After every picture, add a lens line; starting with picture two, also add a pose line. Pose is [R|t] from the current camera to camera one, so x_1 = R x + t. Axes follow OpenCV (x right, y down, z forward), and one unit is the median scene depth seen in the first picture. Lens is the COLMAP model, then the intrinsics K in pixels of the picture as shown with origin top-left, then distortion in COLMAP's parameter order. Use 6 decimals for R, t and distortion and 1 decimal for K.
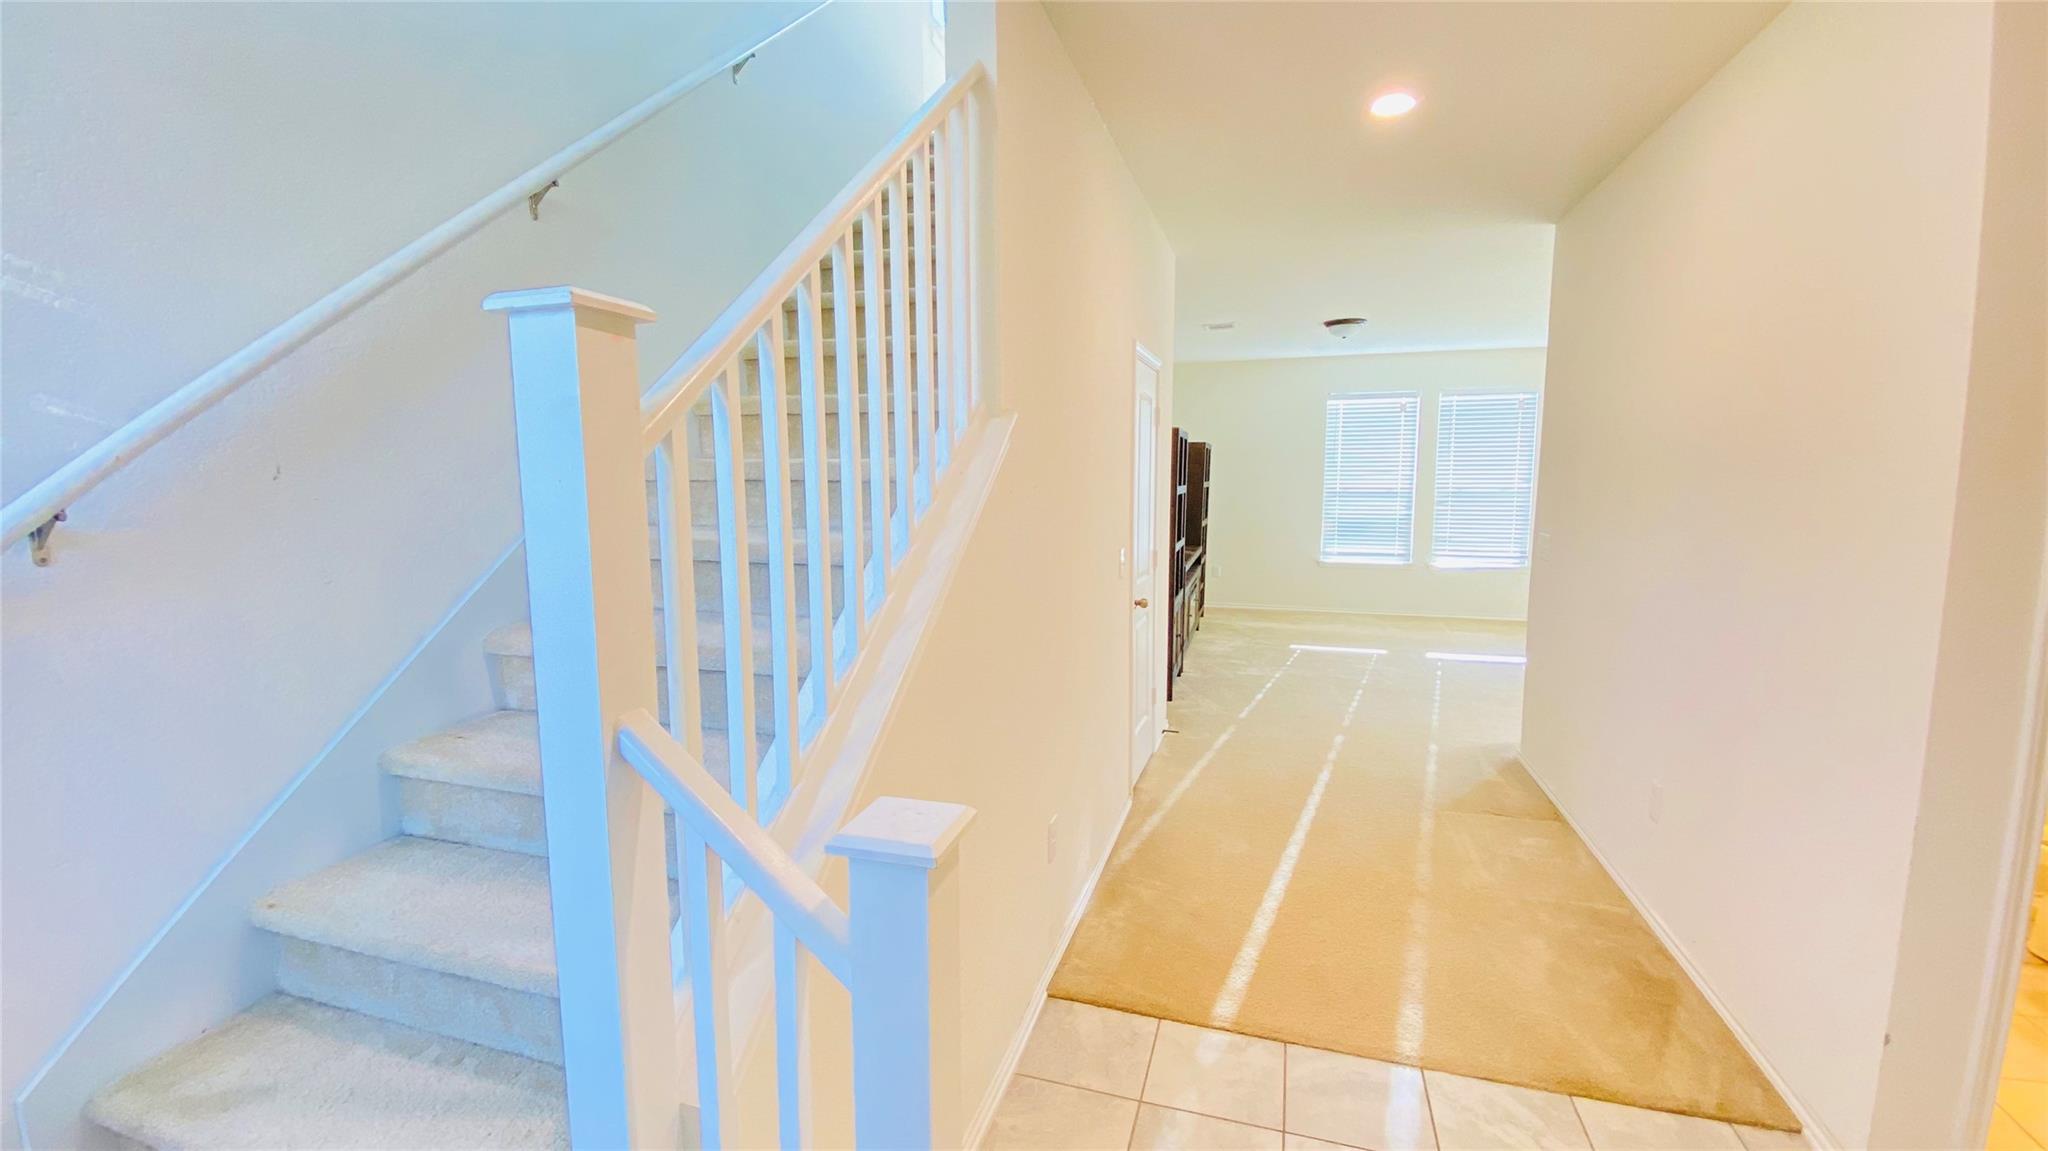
lens RADIAL K [[826.1, 0, 1024.0], [0, 826.1, 575.5], [0, 0, 1]] dist [0.038319, -0.029820]
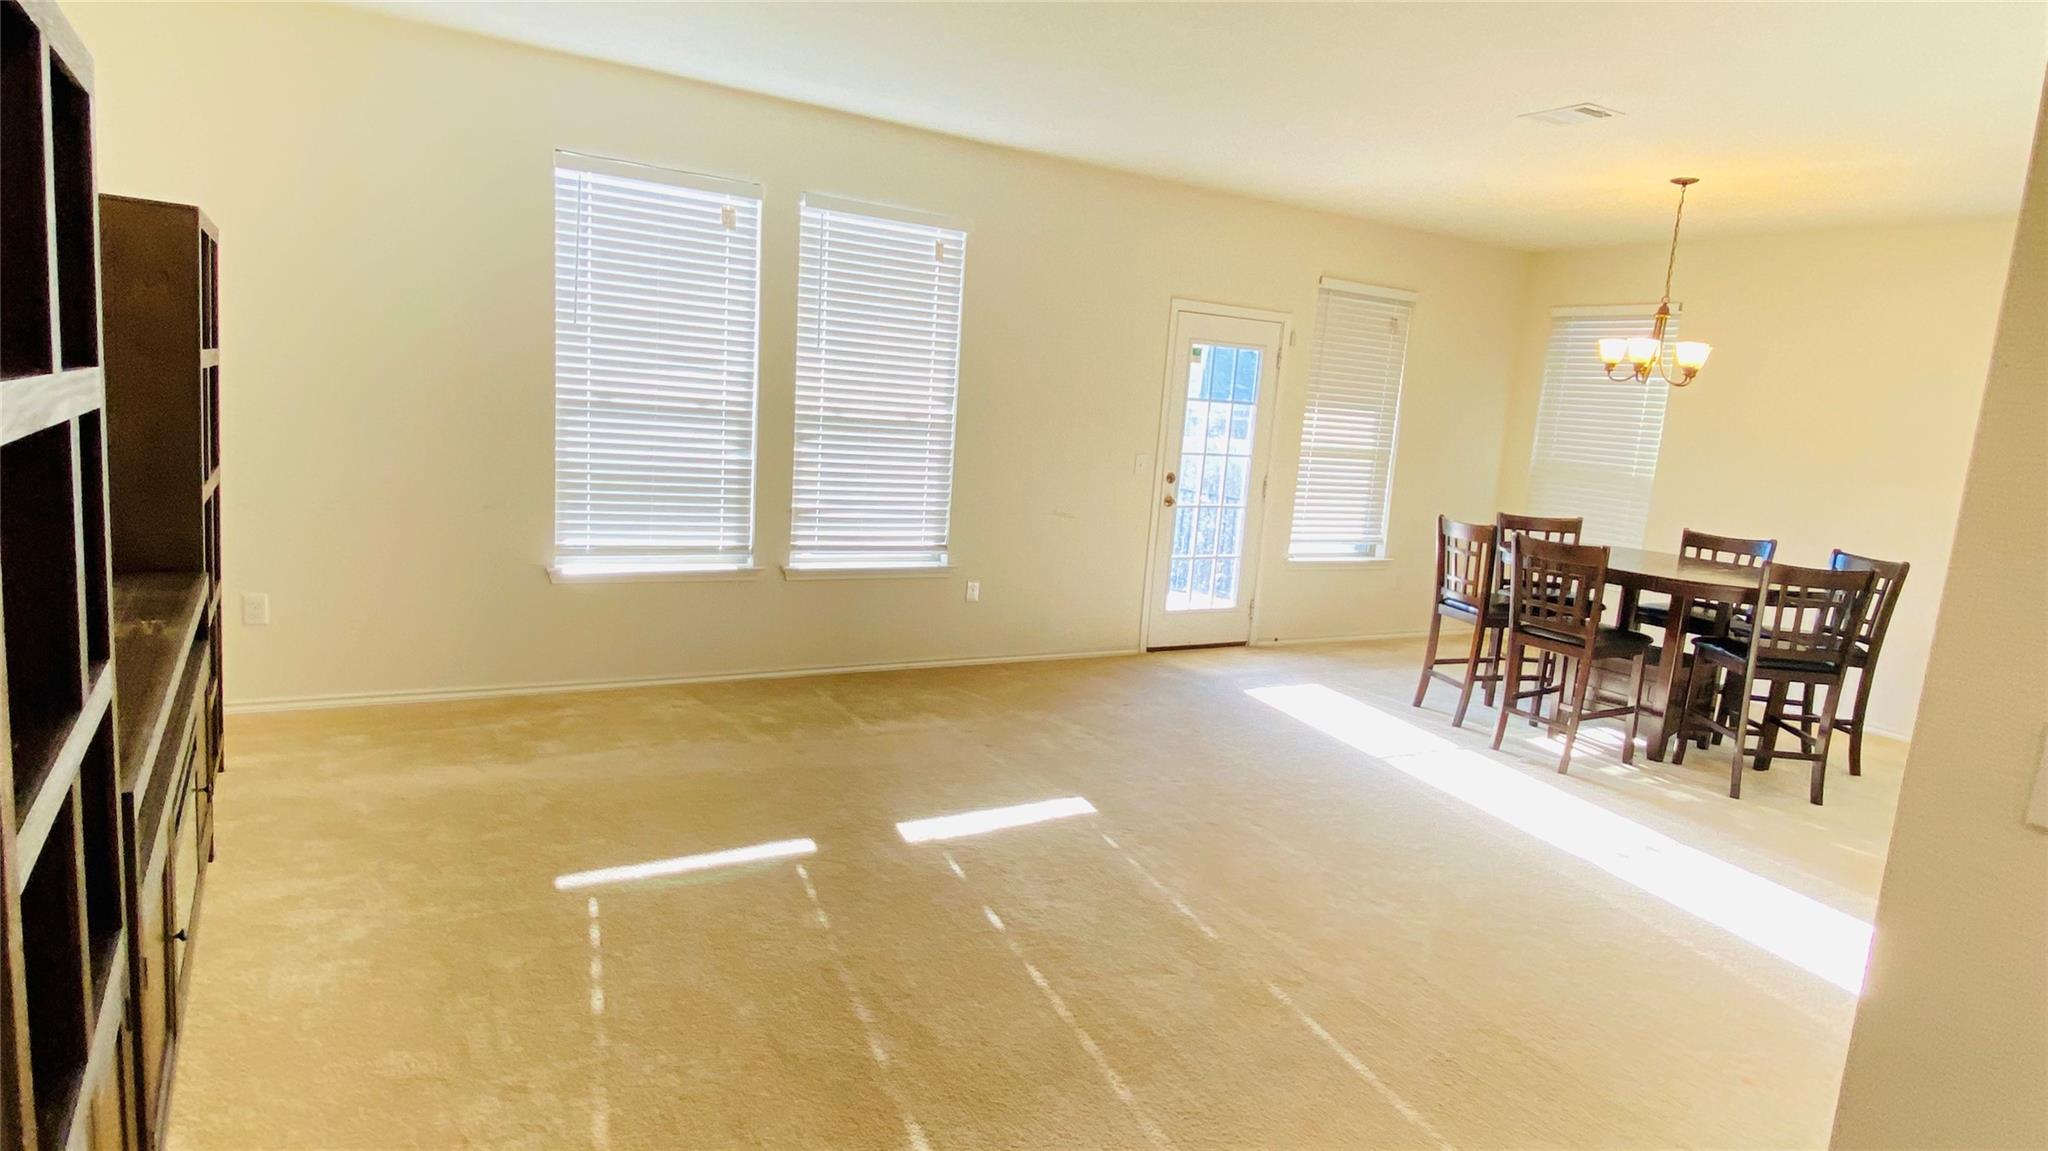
lens RADIAL K [[1129.9, 0, 1027.6], [0, 1129.9, 572.7], [0, 0, 1]] dist [0.054752, -0.038577]
pose [[0.654934, -0.063549, 0.753009, 0.214522], [0.015442, 0.997375, 0.070741, -0.127219], [-0.755528, -0.034703, 0.654196, 1.116500]]
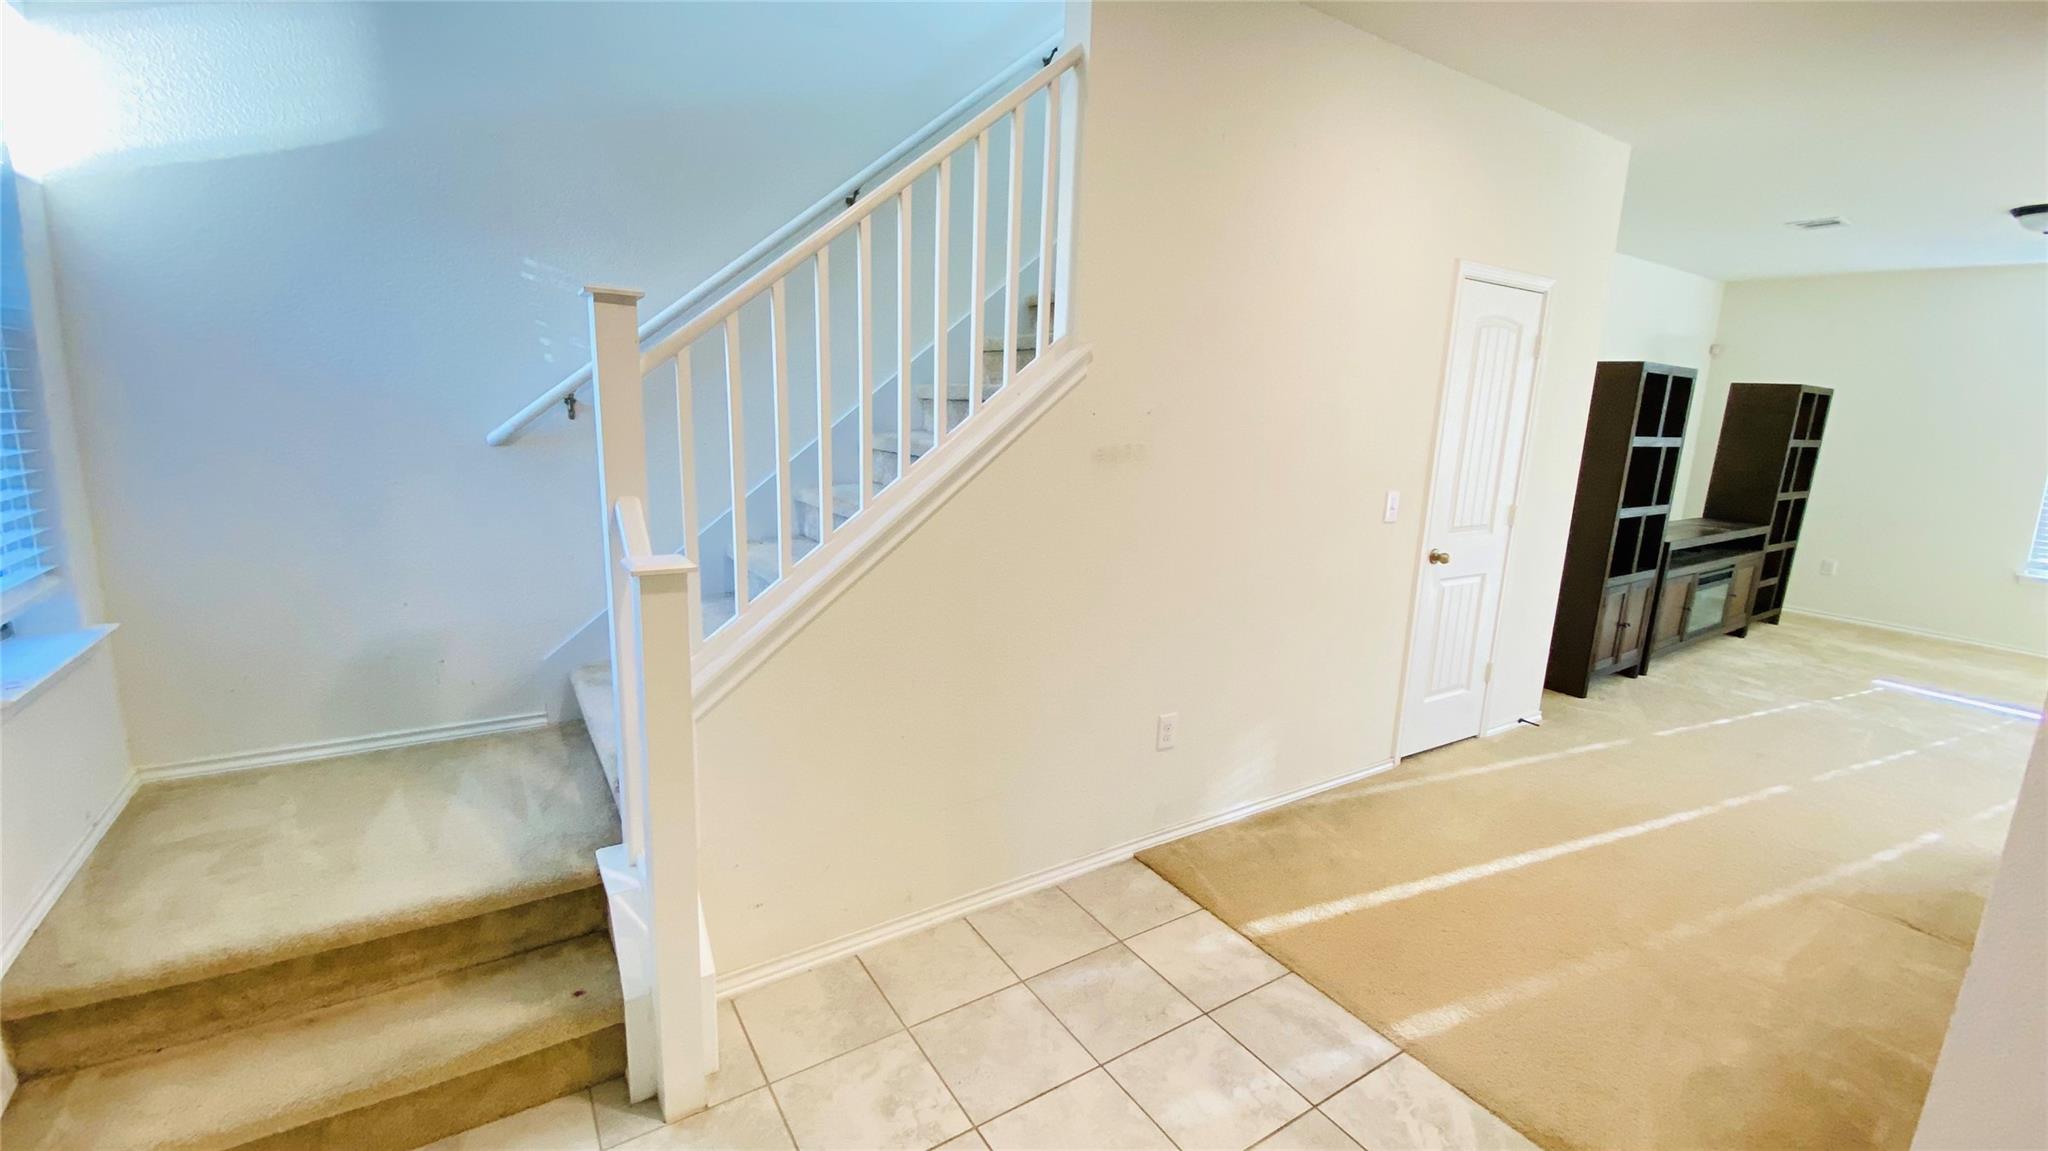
lens RADIAL K [[826.1, 0, 1024.0], [0, 826.1, 575.5], [0, 0, 1]] dist [0.038319, -0.029820]
pose [[0.774612, 0.157520, -0.612506, 0.348131], [-0.114489, 0.987411, 0.109145, 0.005230], [0.621987, -0.014420, 0.782895, 0.003727]]
